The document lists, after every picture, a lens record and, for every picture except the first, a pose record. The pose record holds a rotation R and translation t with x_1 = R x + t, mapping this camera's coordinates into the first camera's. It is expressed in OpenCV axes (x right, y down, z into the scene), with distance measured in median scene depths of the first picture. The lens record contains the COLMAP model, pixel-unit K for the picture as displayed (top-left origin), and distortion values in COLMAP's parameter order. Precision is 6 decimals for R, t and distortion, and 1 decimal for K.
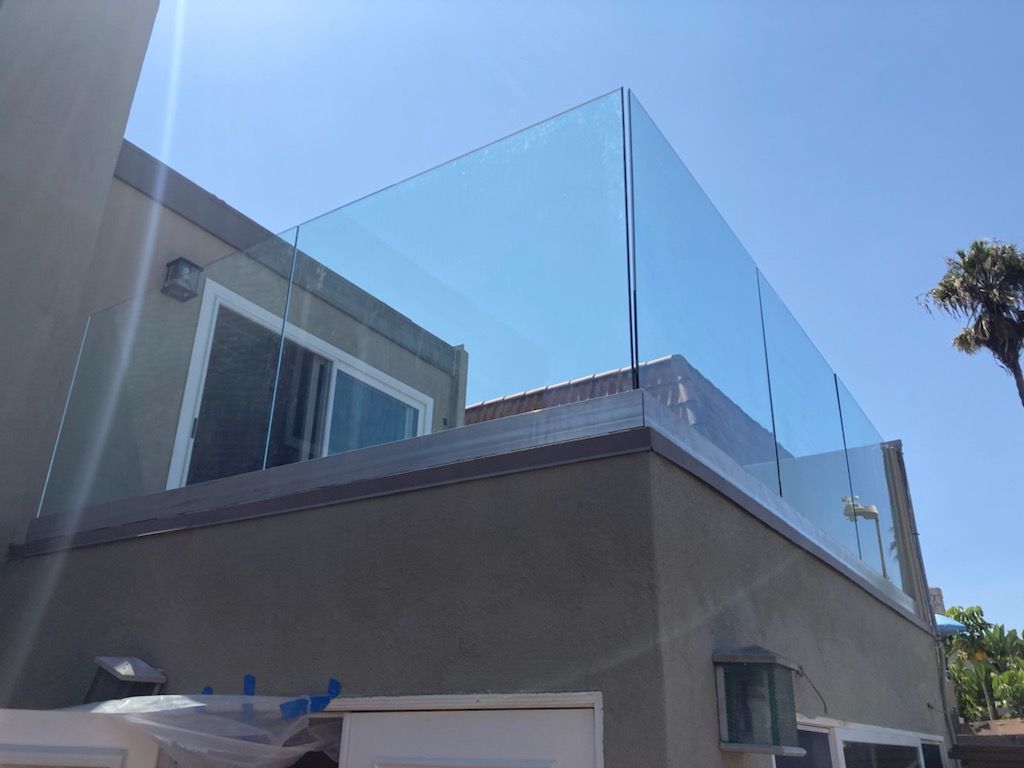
lens RADIAL K [[833.2, 0, 512.0], [0, 833.2, 384.0], [0, 0, 1]] dist [0.025408, 0.002248]
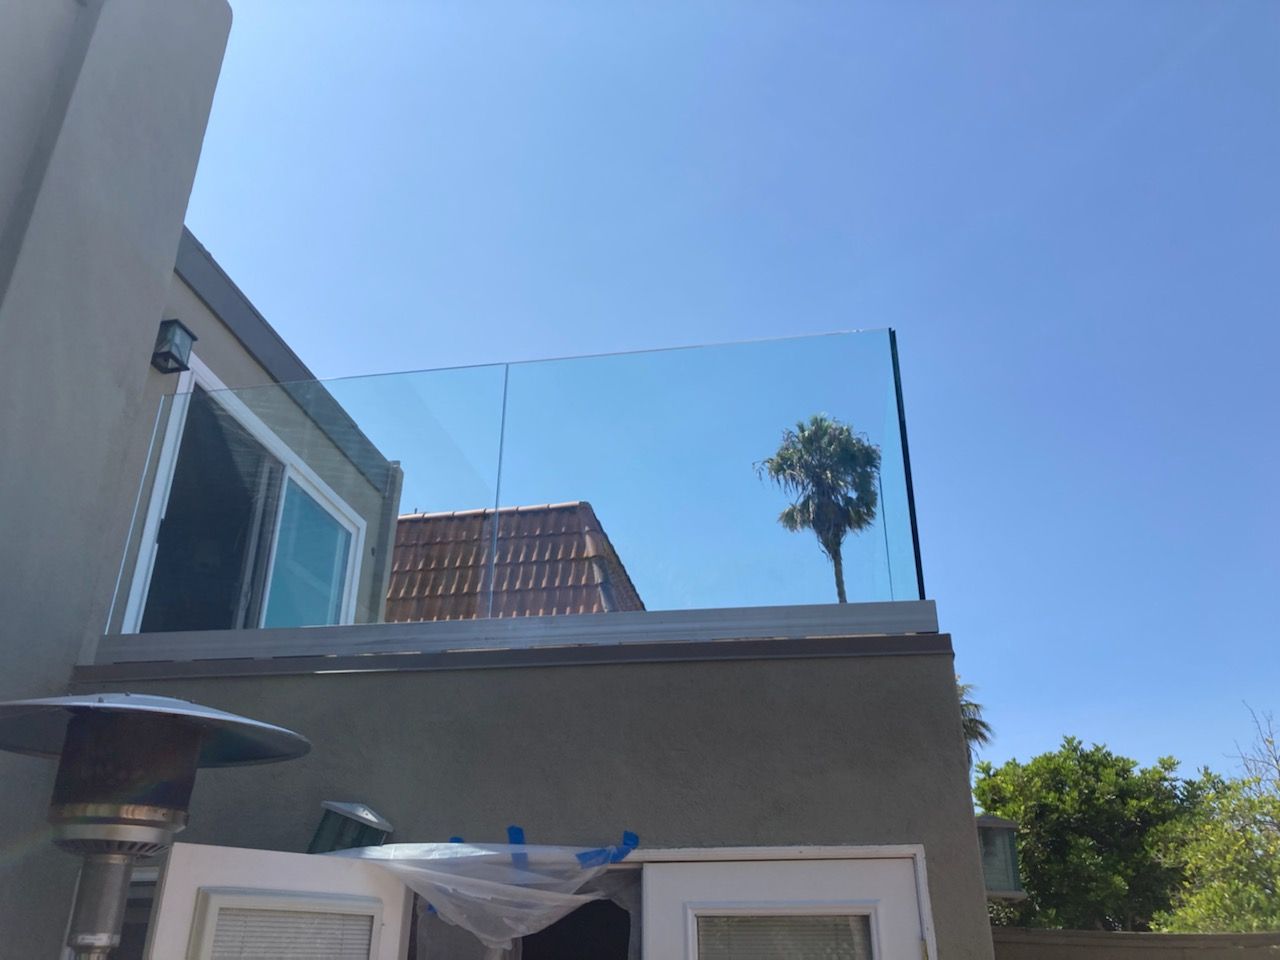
lens RADIAL K [[1041.5, 0, 640.0], [0, 1041.5, 480.0], [0, 0, 1]] dist [0.025408, 0.002248]
pose [[0.913319, 0.160282, 0.374377, -0.255013], [-0.149841, 0.987063, -0.057045, -0.005518], [-0.378677, -0.003997, 0.925520, -0.078779]]
